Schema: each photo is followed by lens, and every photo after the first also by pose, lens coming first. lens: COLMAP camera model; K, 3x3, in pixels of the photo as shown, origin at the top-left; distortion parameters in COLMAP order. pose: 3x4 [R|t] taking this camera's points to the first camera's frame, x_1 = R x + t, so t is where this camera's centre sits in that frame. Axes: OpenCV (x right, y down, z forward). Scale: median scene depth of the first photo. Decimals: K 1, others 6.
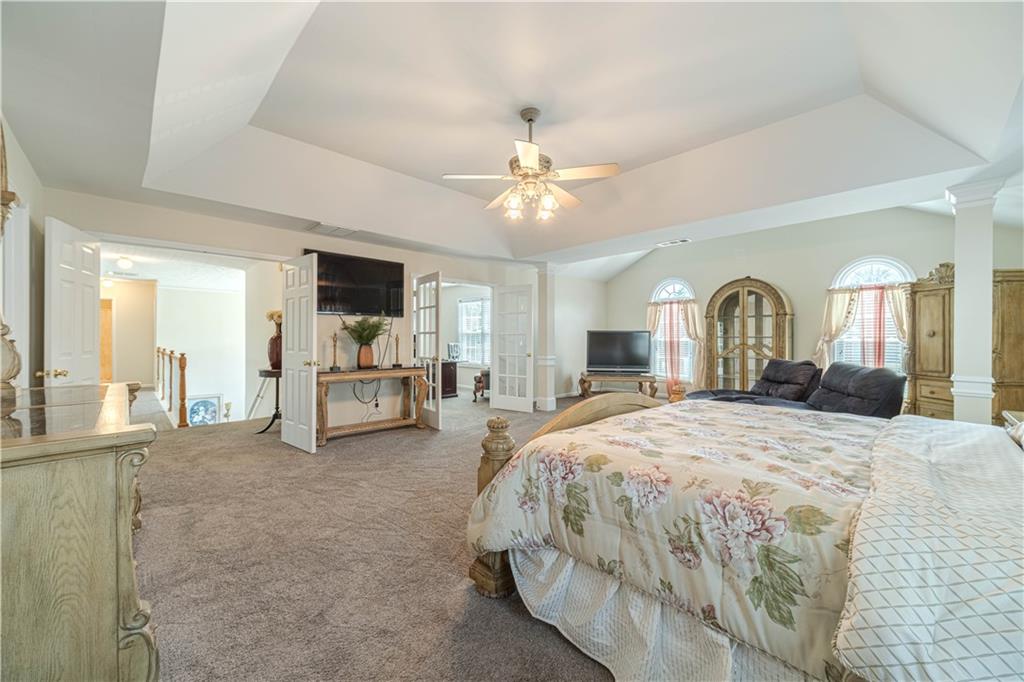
lens RADIAL K [[406.3, 0, 514.6], [0, 406.3, 338.4], [0, 0, 1]] dist [0.000980, -0.000815]
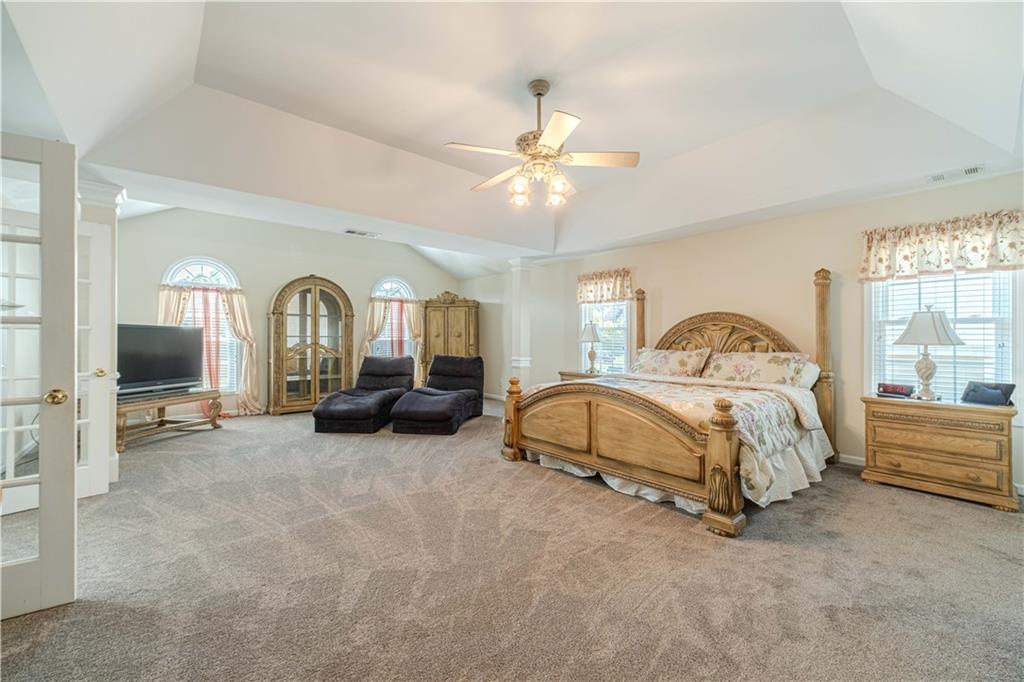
lens RADIAL K [[406.3, 0, 516.2], [0, 406.3, 336.7], [0, 0, 1]] dist [0.000980, -0.000815]
pose [[0.046472, 0.001697, 0.998918, -0.459188], [-0.000035, 0.999999, -0.001698, -0.000555], [-0.998920, 0.000044, 0.046472, 0.539661]]
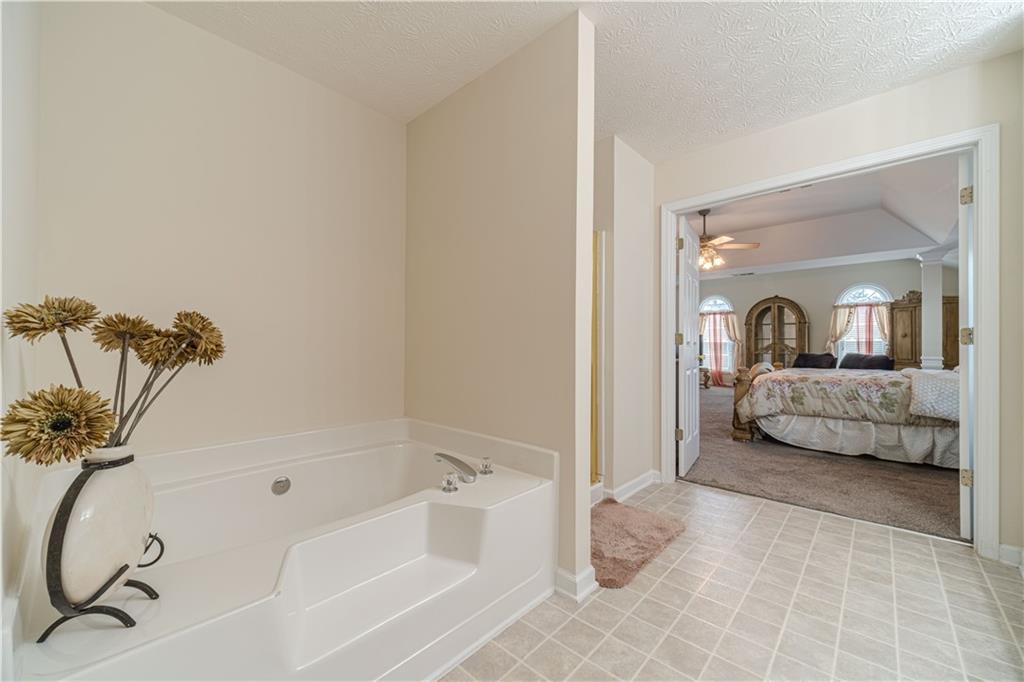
lens RADIAL K [[406.3, 0, 510.7], [0, 406.3, 342.5], [0, 0, 1]] dist [0.000980, -0.000815]
pose [[0.998218, 0.000987, 0.059660, -0.502862], [-0.000471, 0.999962, -0.008656, 0.026332], [-0.059667, 0.008613, 0.998181, -0.408831]]
